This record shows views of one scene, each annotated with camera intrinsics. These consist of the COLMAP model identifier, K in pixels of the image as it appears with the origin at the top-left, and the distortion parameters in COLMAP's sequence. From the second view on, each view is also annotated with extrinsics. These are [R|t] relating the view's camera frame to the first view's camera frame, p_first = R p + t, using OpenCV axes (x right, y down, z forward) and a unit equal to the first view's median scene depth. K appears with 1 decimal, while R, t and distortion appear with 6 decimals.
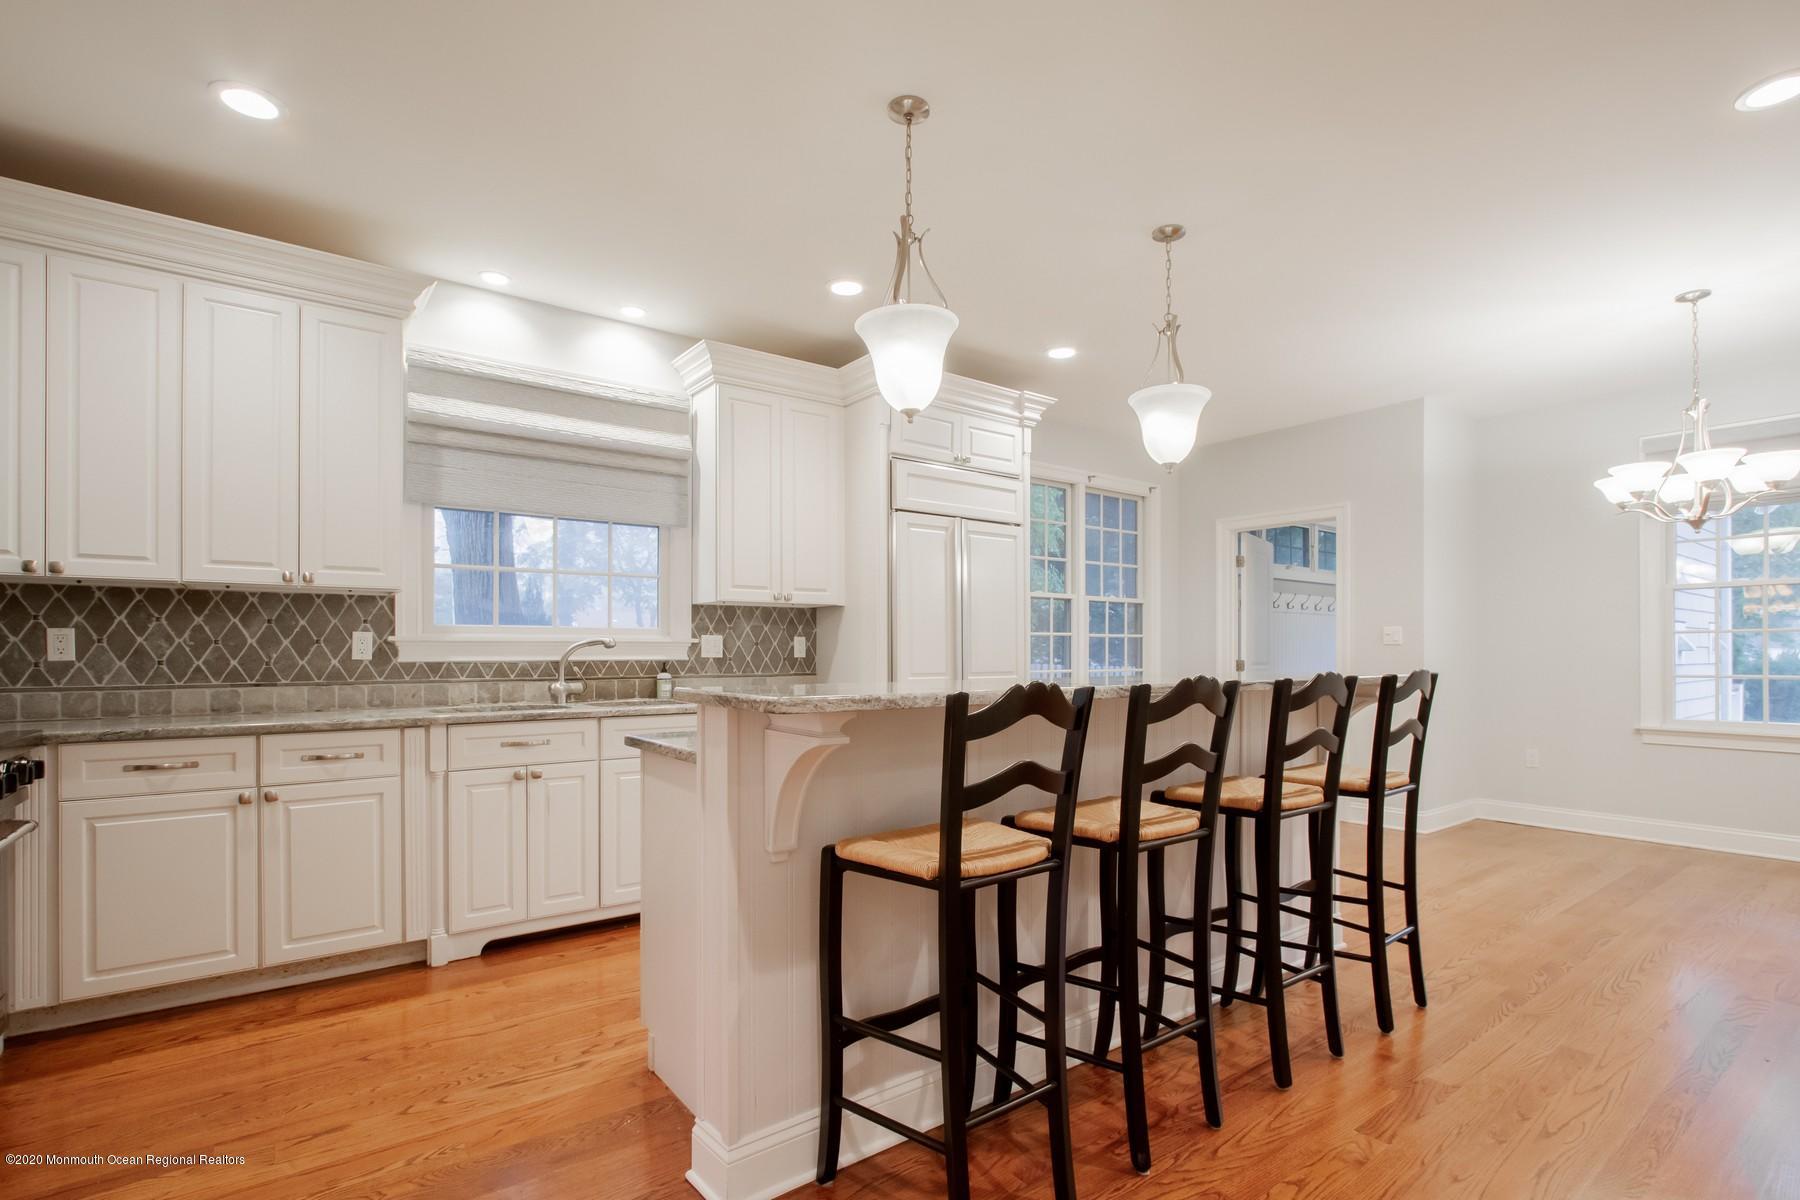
lens RADIAL K [[840.3, 0, 887.2], [0, 840.3, 645.4], [0, 0, 1]] dist [-0.017935, 0.000385]
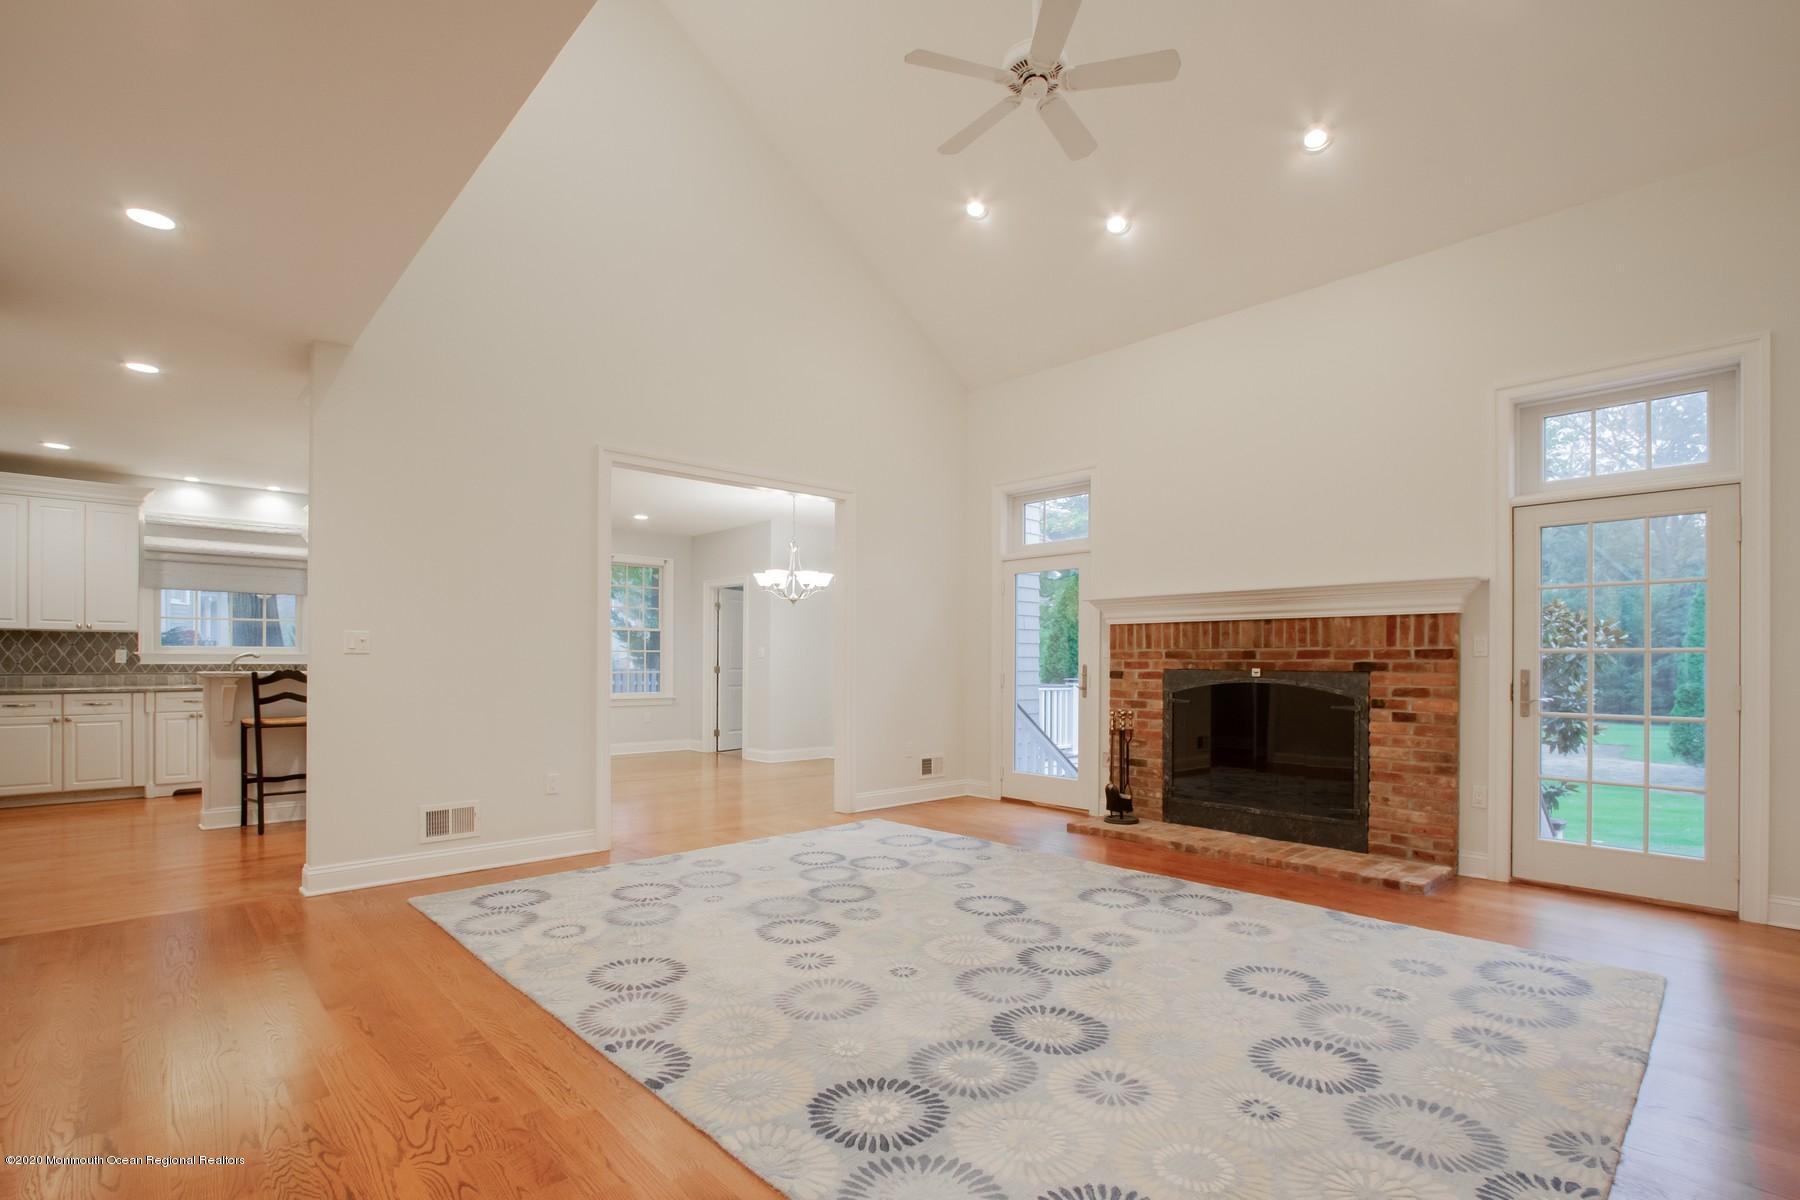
lens RADIAL K [[846.0, 0, 888.3], [0, 846.0, 655.6], [0, 0, 1]] dist [-0.018101, 0.001266]
pose [[0.995353, 0.005719, 0.096120, 1.198893], [-0.006024, 0.999978, 0.002884, -0.020862], [-0.096101, -0.003449, 0.995366, -1.401903]]
